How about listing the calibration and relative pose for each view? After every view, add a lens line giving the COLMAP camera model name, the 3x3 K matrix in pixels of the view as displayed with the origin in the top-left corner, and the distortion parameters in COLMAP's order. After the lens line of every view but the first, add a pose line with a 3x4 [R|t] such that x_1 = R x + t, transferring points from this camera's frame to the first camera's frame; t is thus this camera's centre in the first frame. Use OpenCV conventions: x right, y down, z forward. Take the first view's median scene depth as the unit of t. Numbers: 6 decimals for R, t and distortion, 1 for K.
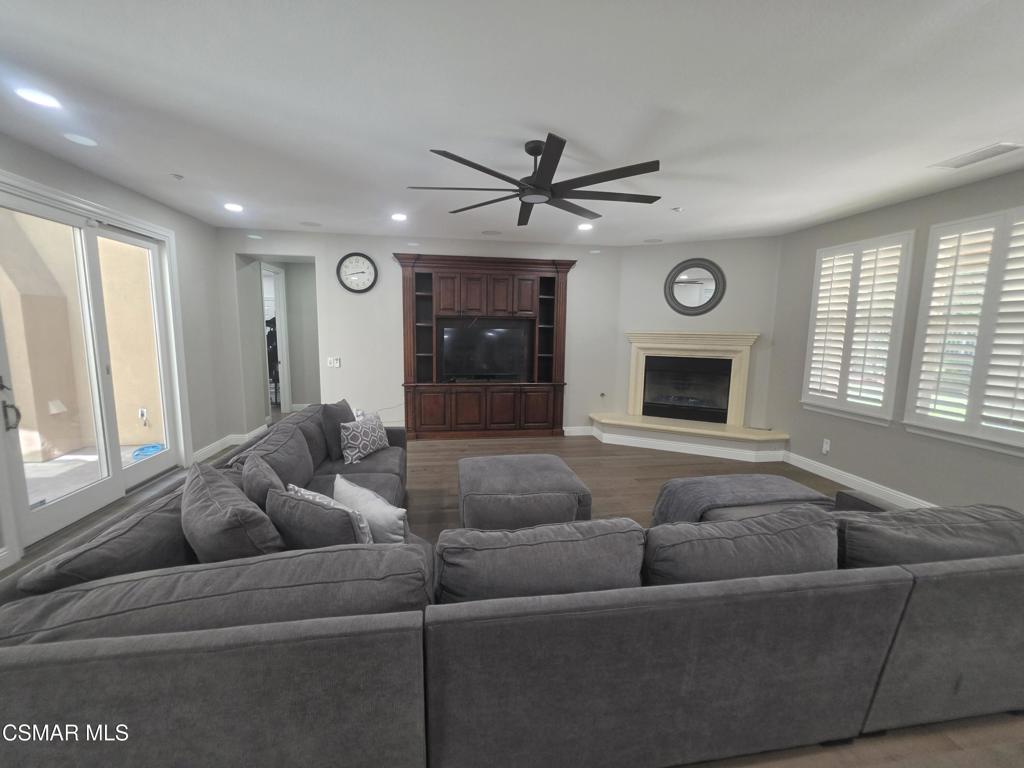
lens RADIAL K [[414.0, 0, 509.4], [0, 414.0, 381.0], [0, 0, 1]] dist [-0.002962, 0.001445]
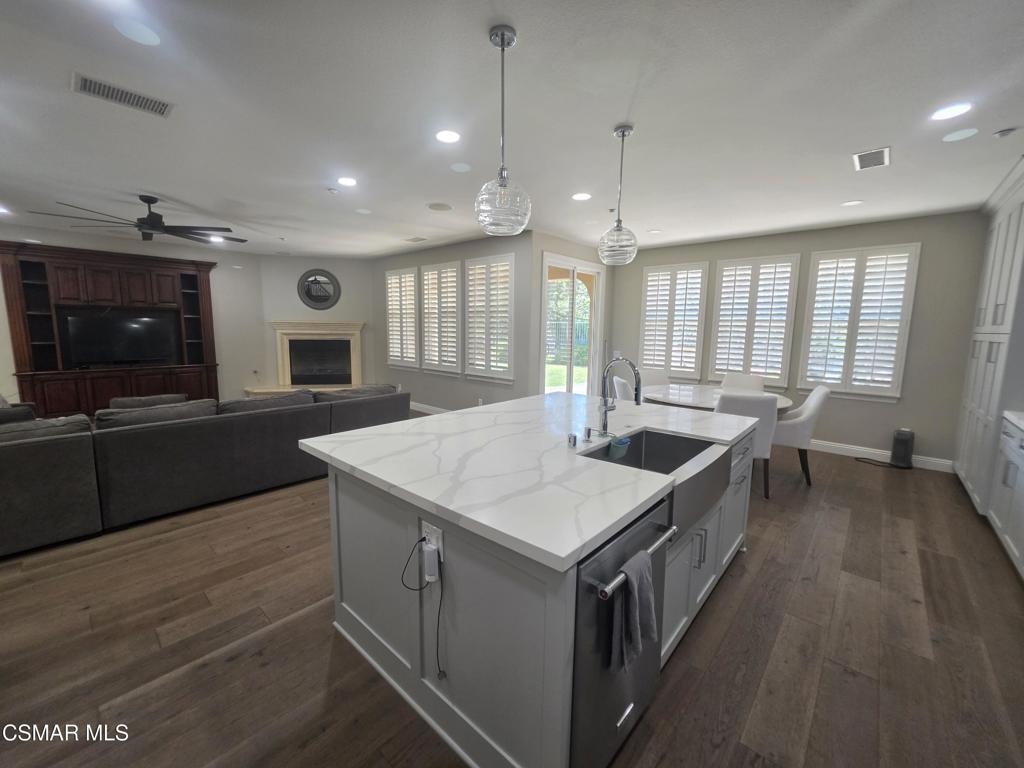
lens RADIAL K [[414.0, 0, 506.4], [0, 414.0, 380.9], [0, 0, 1]] dist [-0.002962, 0.001445]
pose [[0.779981, -0.085174, 0.619980, 0.042751], [0.074779, 0.996281, 0.042794, 0.069206], [-0.621319, 0.012982, 0.783450, -0.485986]]
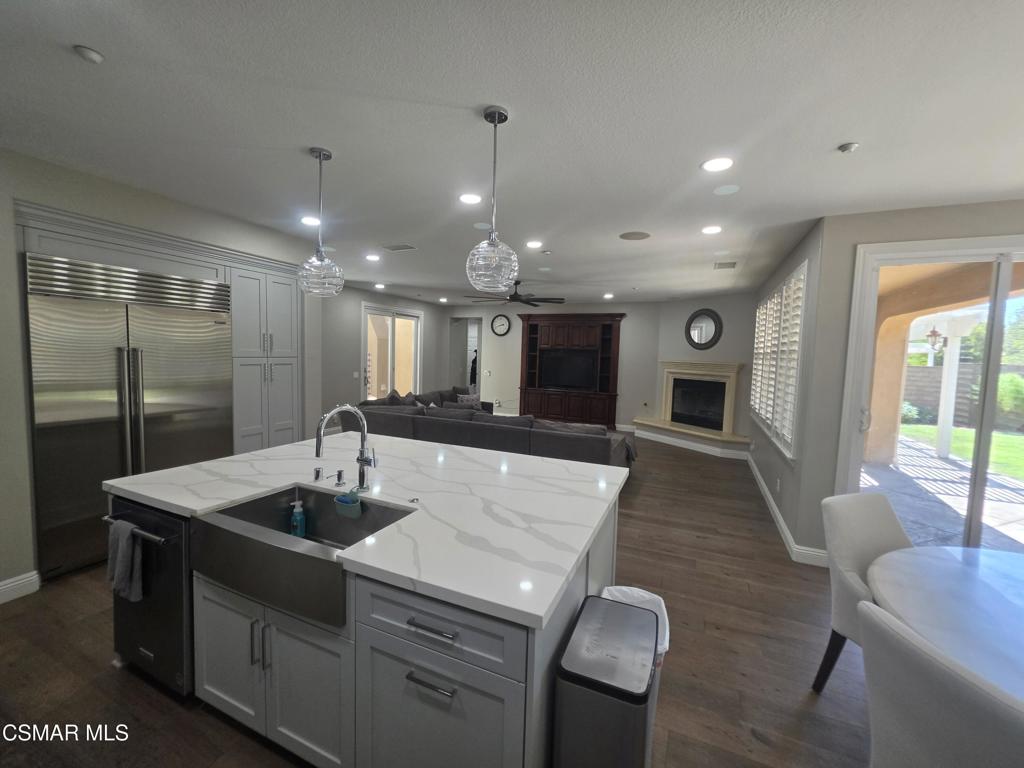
lens RADIAL K [[414.0, 0, 515.7], [0, 414.0, 379.4], [0, 0, 1]] dist [-0.002962, 0.001445]
pose [[0.842222, 0.048075, -0.536983, 0.660847], [-0.085059, 0.995391, -0.044293, 0.053000], [0.532379, 0.082980, 0.842429, -0.476676]]
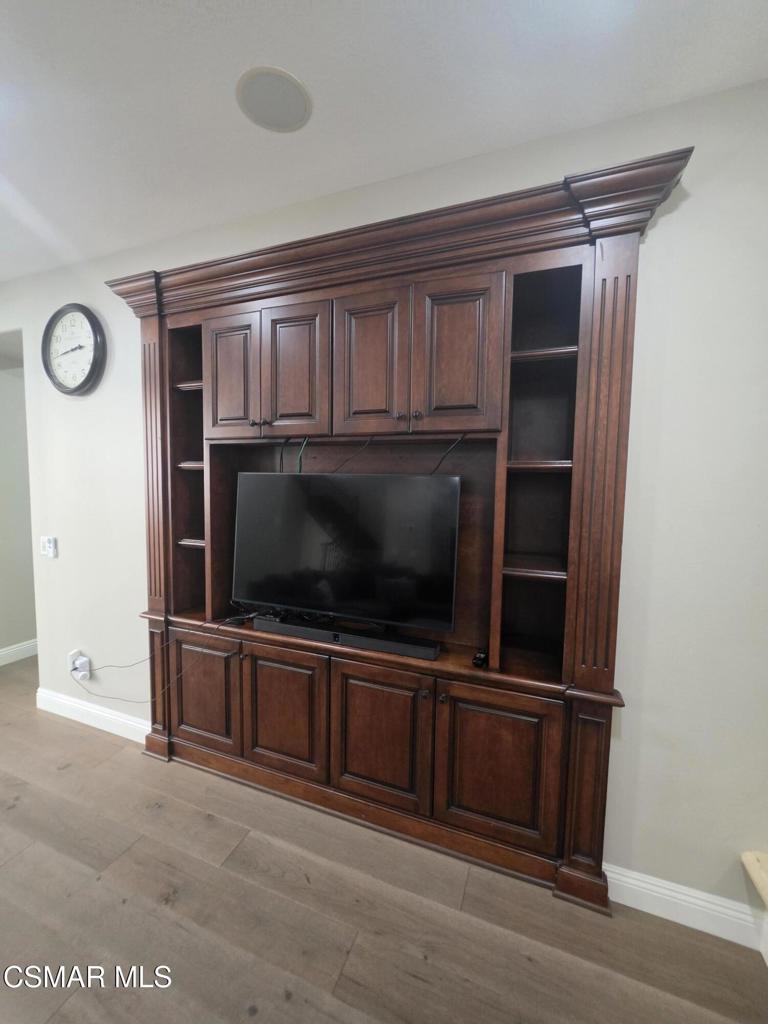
lens RADIAL K [[414.0, 0, 380.7], [0, 414.0, 503.6], [0, 0, 1]] dist [-0.002962, 0.001445]
pose [[0.866467, 0.034531, -0.498038, 0.138120], [-0.056035, 0.998028, -0.028290, -0.098977], [0.496079, 0.052420, 0.866693, 0.755352]]
